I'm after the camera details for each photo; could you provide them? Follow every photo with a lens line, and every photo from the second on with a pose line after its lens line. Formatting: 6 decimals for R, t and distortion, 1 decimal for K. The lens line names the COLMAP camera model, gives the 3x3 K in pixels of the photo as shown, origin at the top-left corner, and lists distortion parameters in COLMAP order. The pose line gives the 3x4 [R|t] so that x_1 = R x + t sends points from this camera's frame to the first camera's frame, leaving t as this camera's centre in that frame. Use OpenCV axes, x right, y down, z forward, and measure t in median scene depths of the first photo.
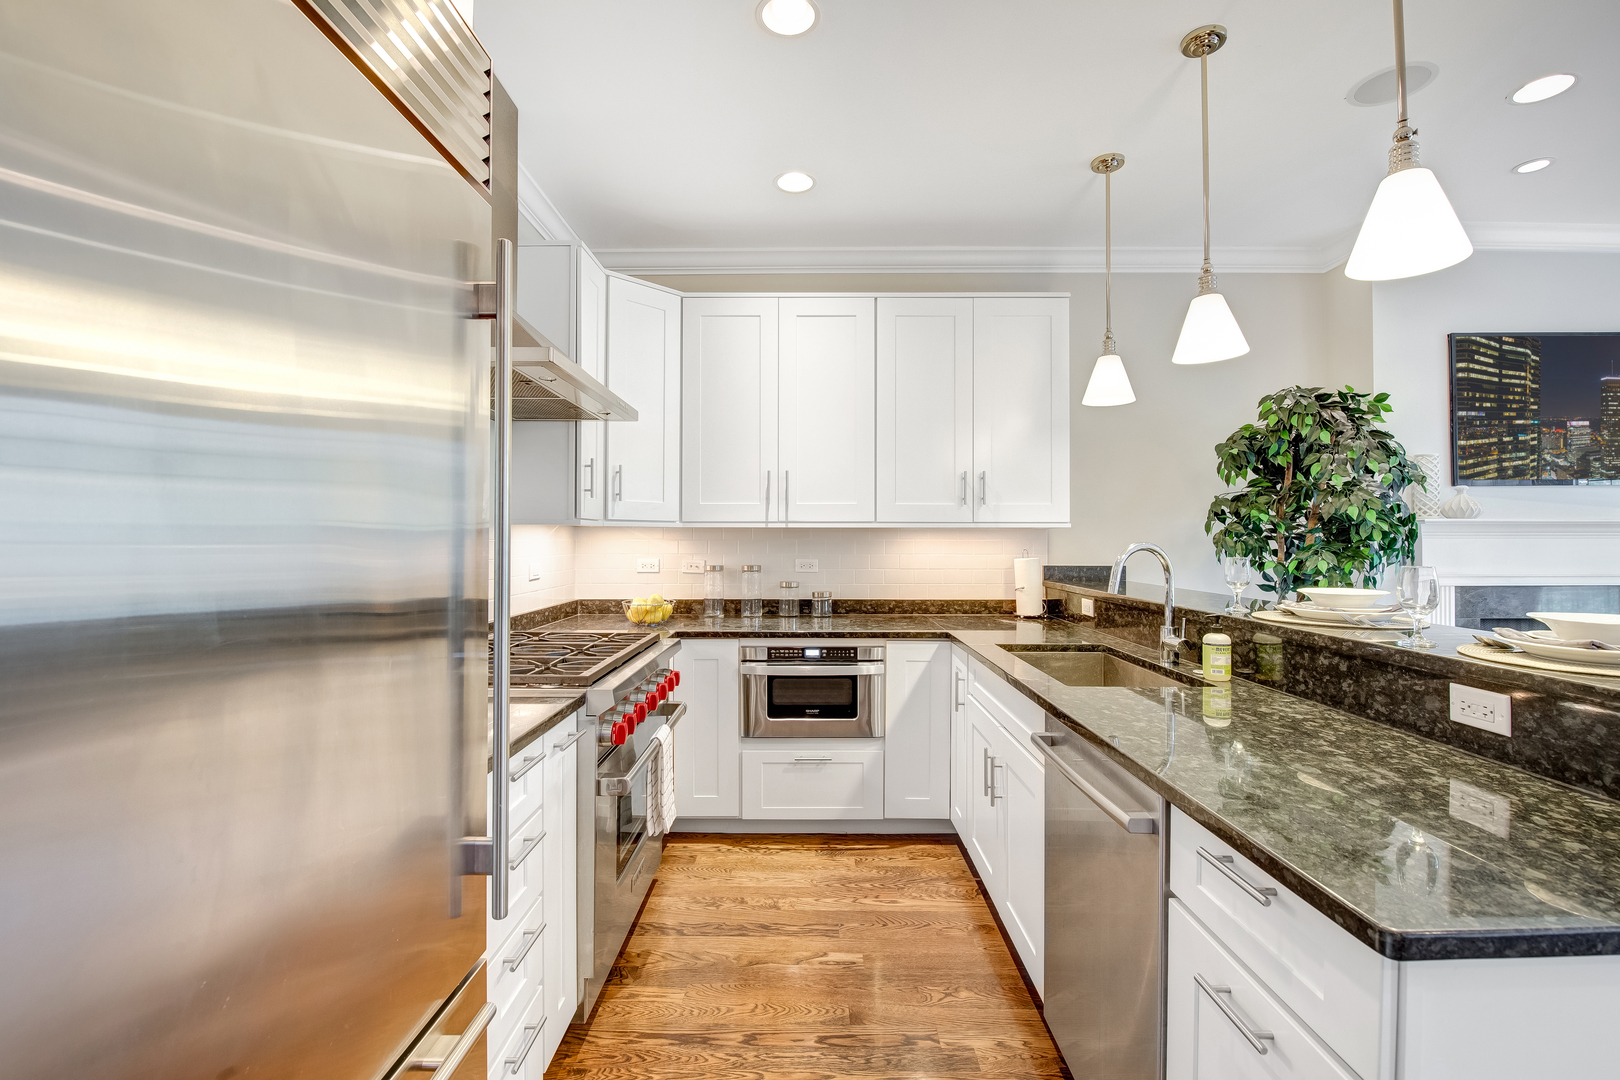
lens RADIAL K [[708.9, 0, 806.7], [0, 708.9, 535.7], [0, 0, 1]] dist [-0.007587, -0.005830]
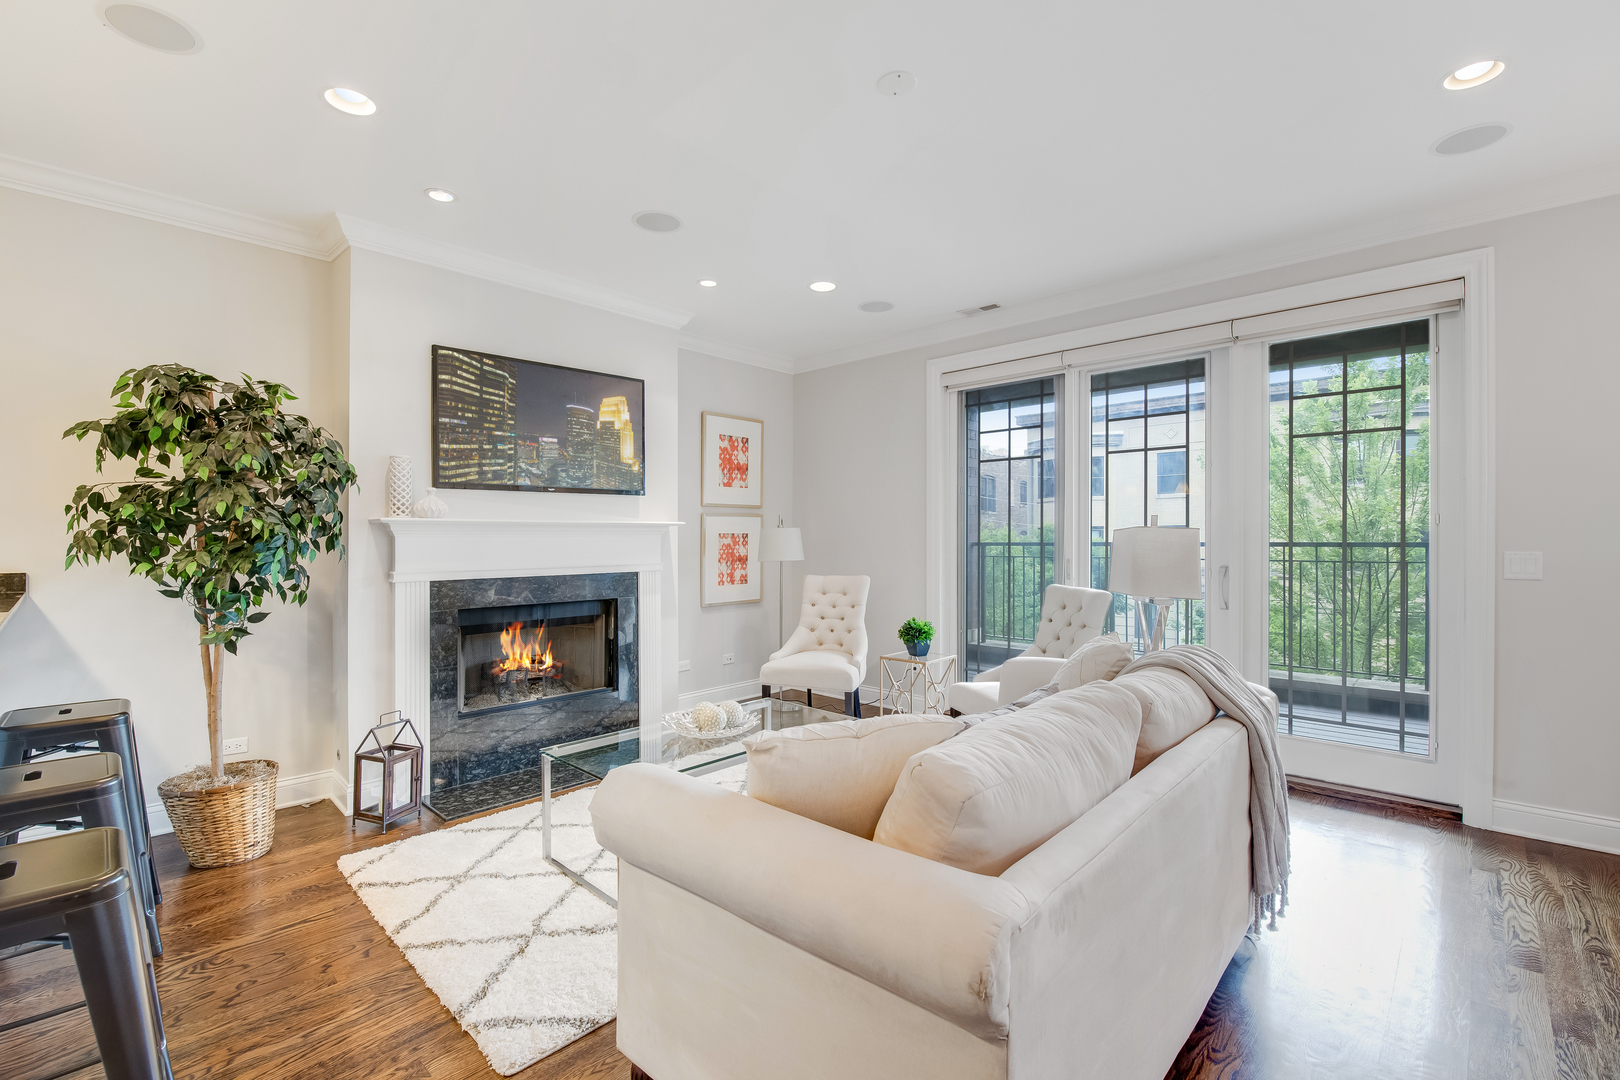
lens RADIAL K [[708.9, 0, 811.9], [0, 708.9, 536.8], [0, 0, 1]] dist [-0.007587, -0.005830]
pose [[0.674378, -0.002206, 0.738383, 0.541379], [-0.000280, 0.999995, 0.003244, 0.001631], [-0.738386, -0.002394, 0.674374, -0.163220]]
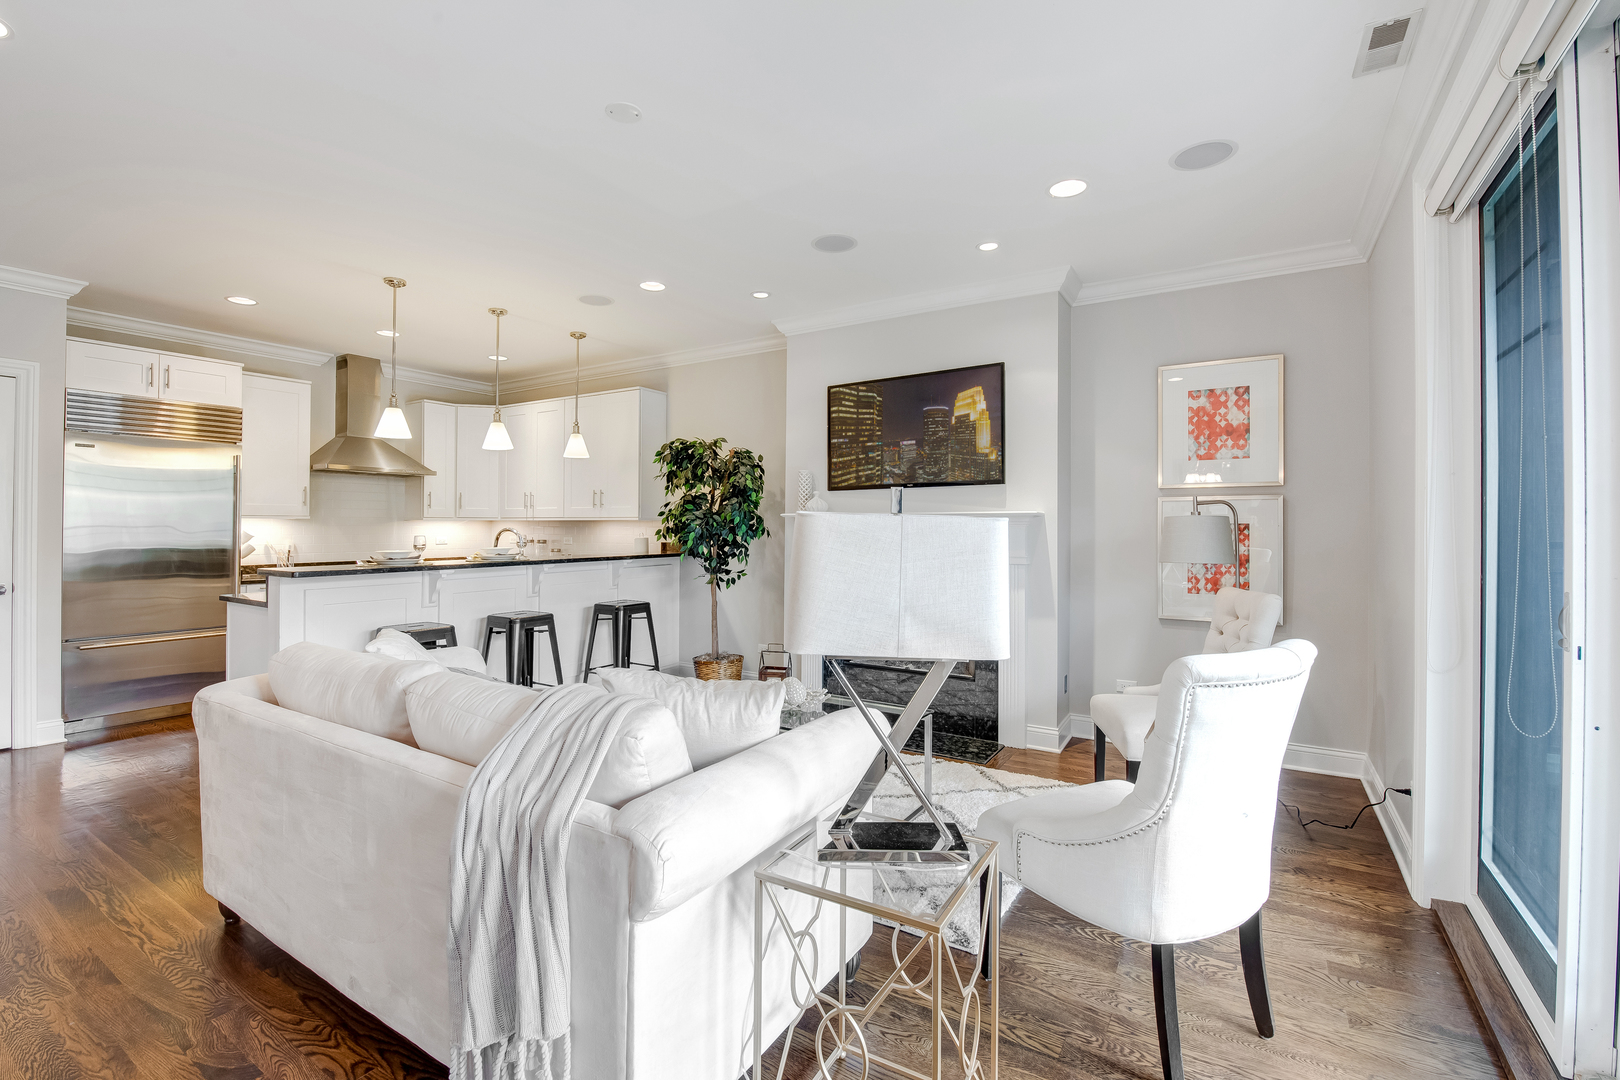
lens RADIAL K [[708.9, 0, 803.9], [0, 708.9, 524.8], [0, 0, 1]] dist [-0.007587, -0.005830]
pose [[0.849232, -0.000307, -0.528020, 1.753455], [0.001571, 0.999997, 0.001946, -0.002614], [0.528018, -0.002482, 0.849230, -0.302876]]
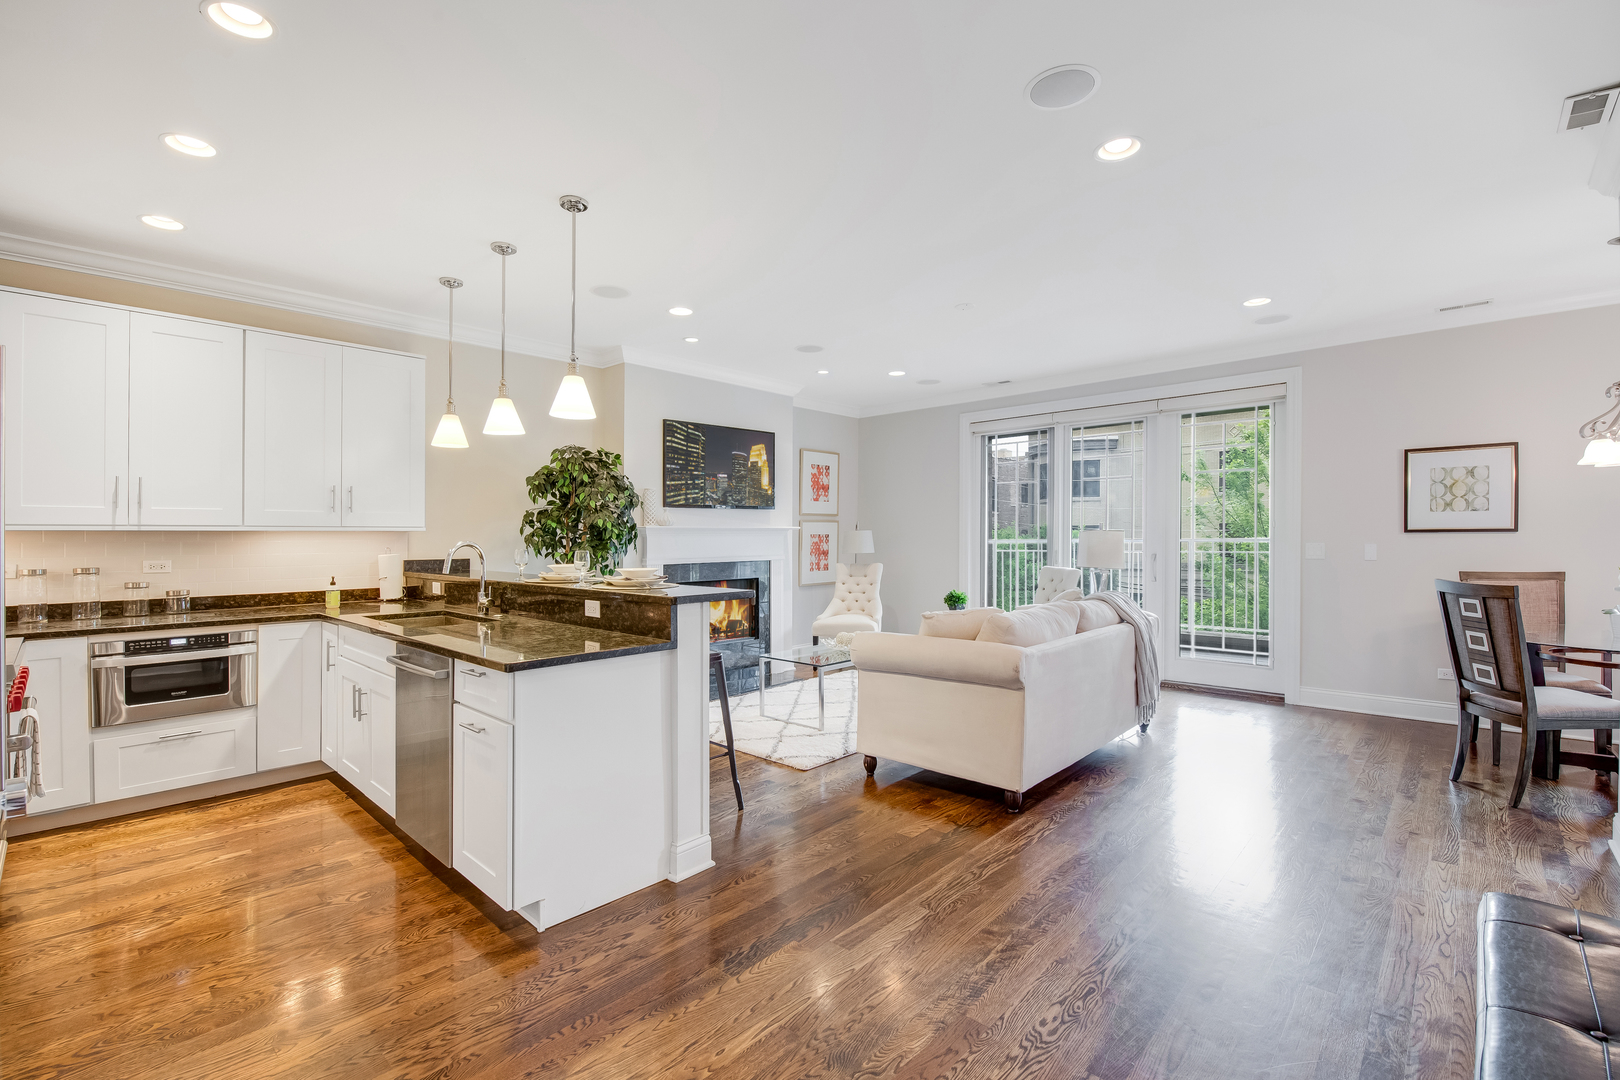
lens RADIAL K [[708.9, 0, 818.5], [0, 708.9, 526.4], [0, 0, 1]] dist [-0.007587, -0.005830]
pose [[0.670021, 0.005498, 0.742322, -0.131864], [0.003463, 0.999939, -0.010532, -0.003415], [-0.742334, 0.009627, 0.669961, -0.484807]]
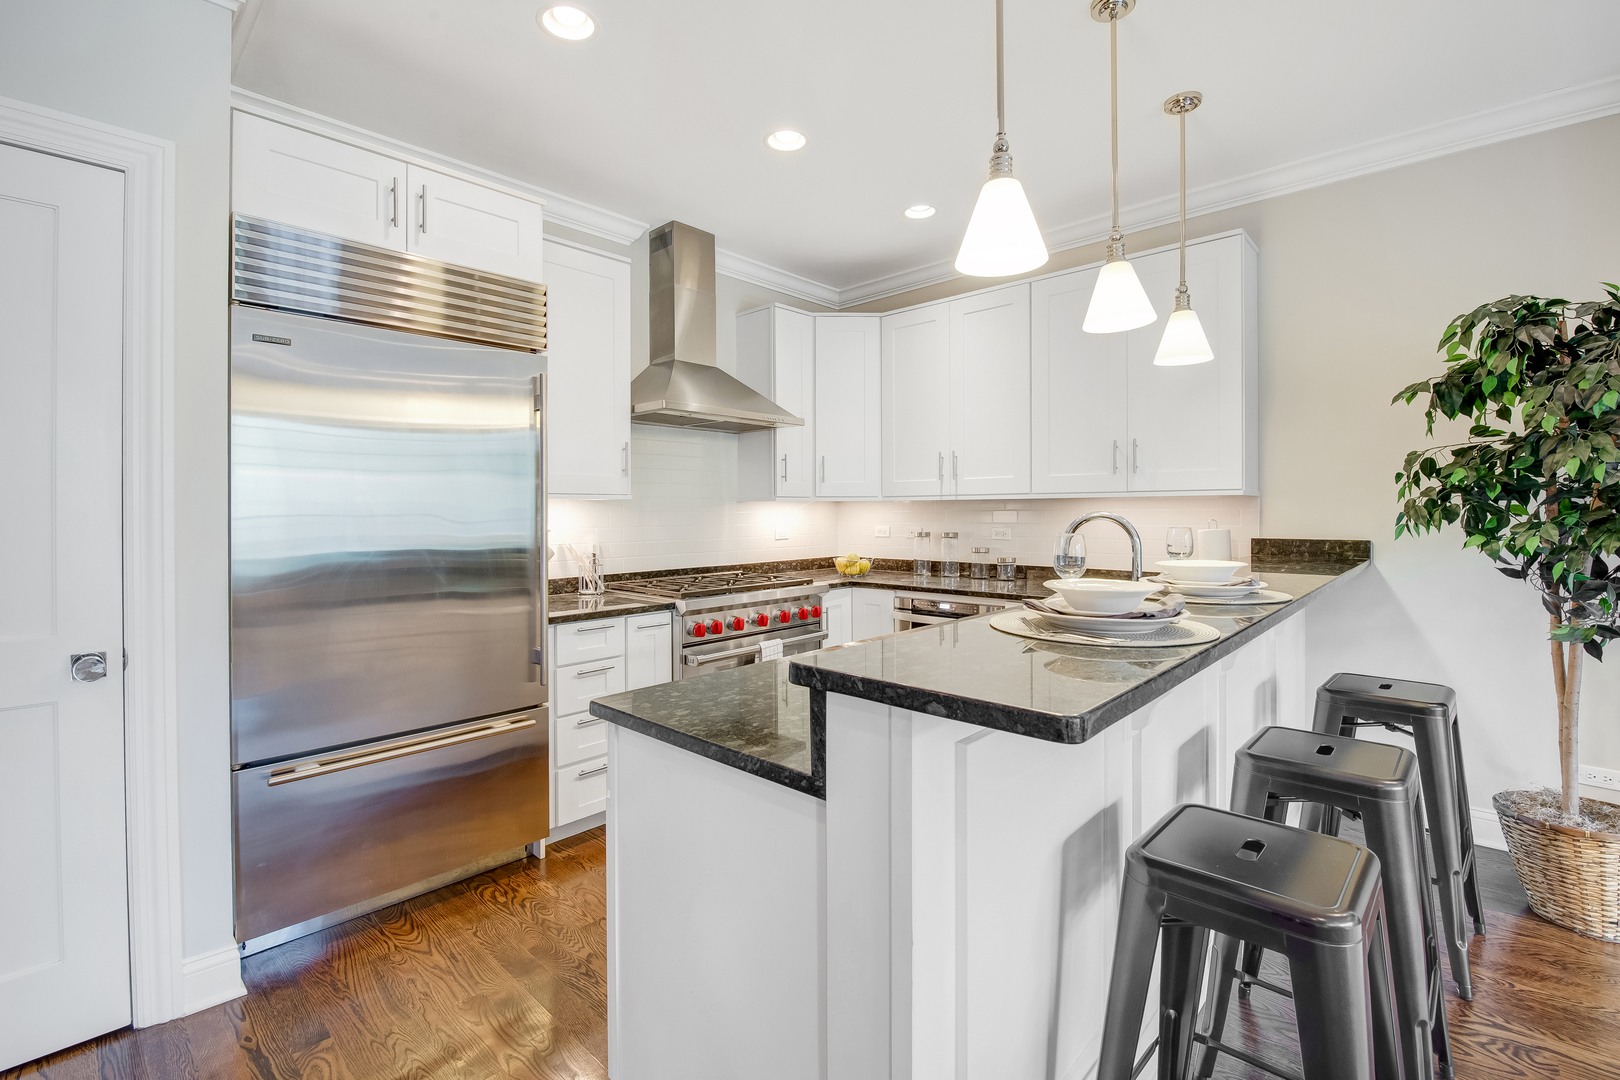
lens RADIAL K [[708.9, 0, 795.3], [0, 708.9, 513.9], [0, 0, 1]] dist [-0.007587, -0.005830]
pose [[0.731578, -0.003216, -0.681750, 0.597319], [0.009814, 0.999935, 0.005815, 0.002375], [0.681687, -0.010945, 0.731562, -0.027266]]
